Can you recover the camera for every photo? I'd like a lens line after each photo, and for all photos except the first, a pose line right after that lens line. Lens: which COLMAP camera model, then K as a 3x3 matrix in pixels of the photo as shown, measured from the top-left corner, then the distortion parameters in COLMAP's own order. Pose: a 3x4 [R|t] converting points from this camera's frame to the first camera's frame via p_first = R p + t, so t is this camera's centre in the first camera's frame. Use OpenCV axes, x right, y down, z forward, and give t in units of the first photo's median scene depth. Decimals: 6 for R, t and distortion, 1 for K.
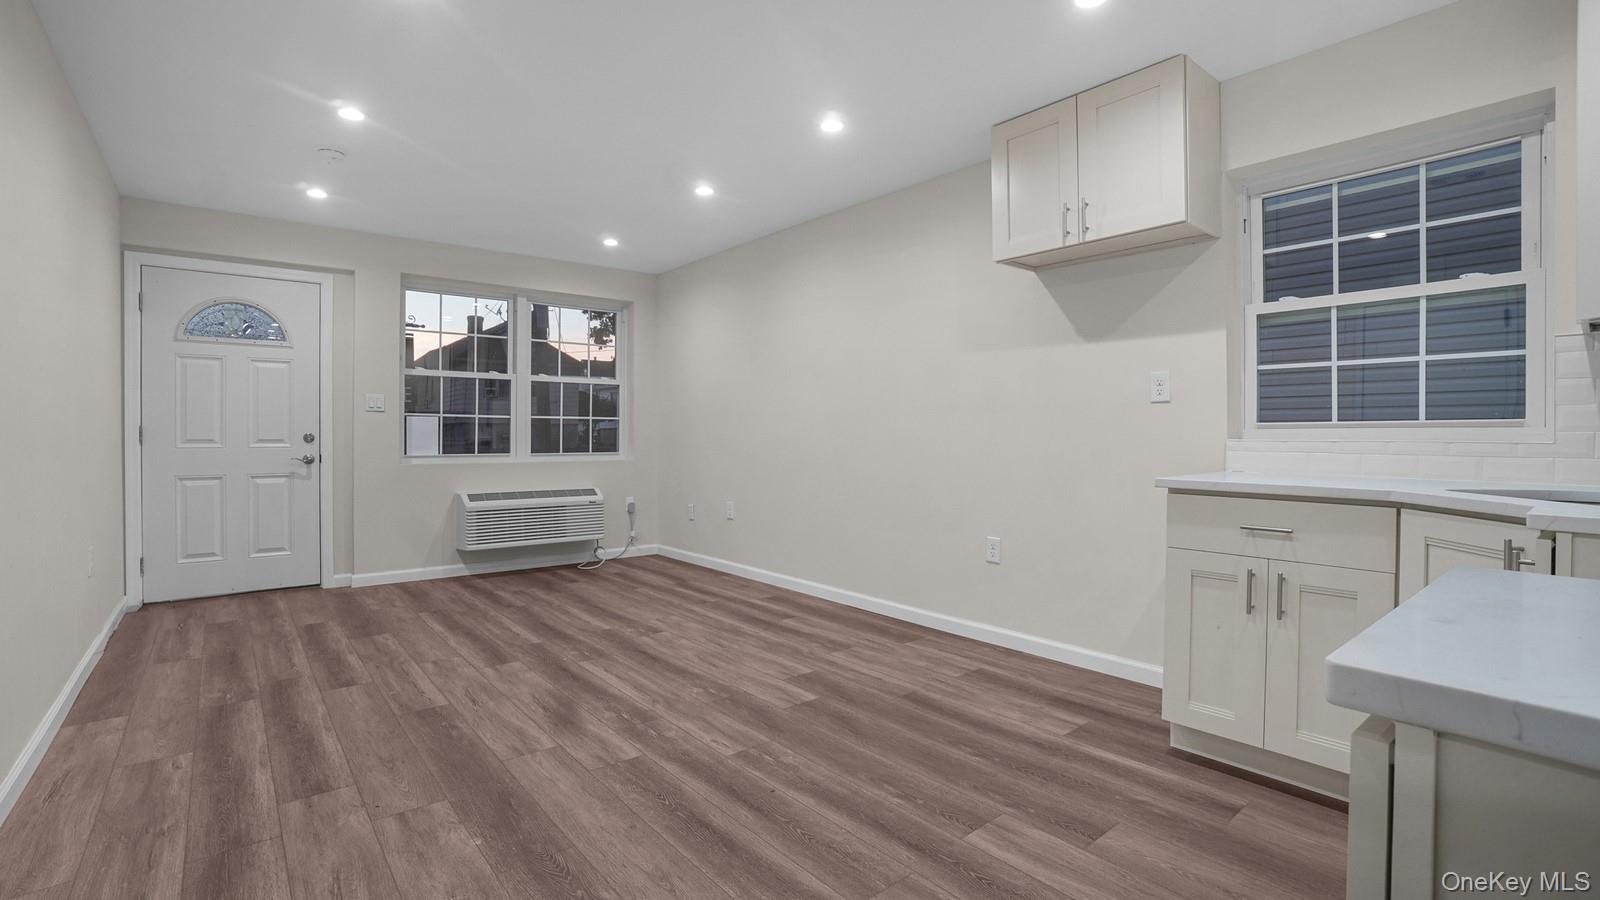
lens RADIAL K [[721.2, 0, 815.0], [0, 721.2, 453.1], [0, 0, 1]] dist [-0.026248, 0.000565]
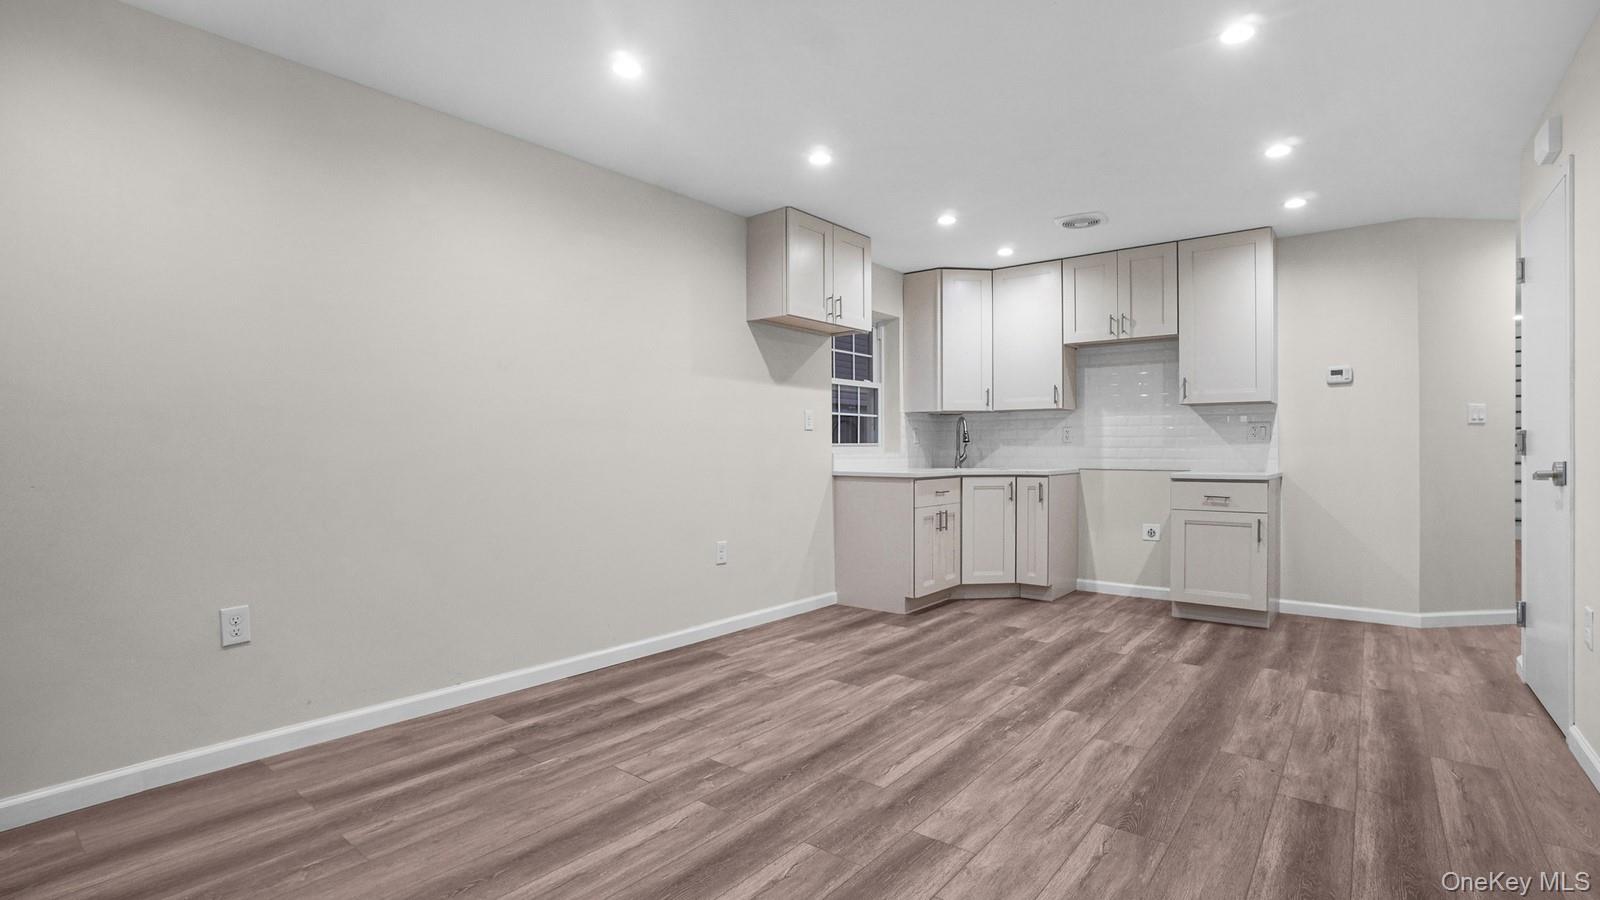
lens RADIAL K [[721.2, 0, 815.0], [0, 721.2, 453.1], [0, 0, 1]] dist [-0.026248, 0.000565]
pose [[-0.208662, -0.000706, 0.977988, -1.149246], [0.023136, 0.999716, 0.005658, -0.028896], [-0.977714, 0.023808, -0.208587, 1.414216]]
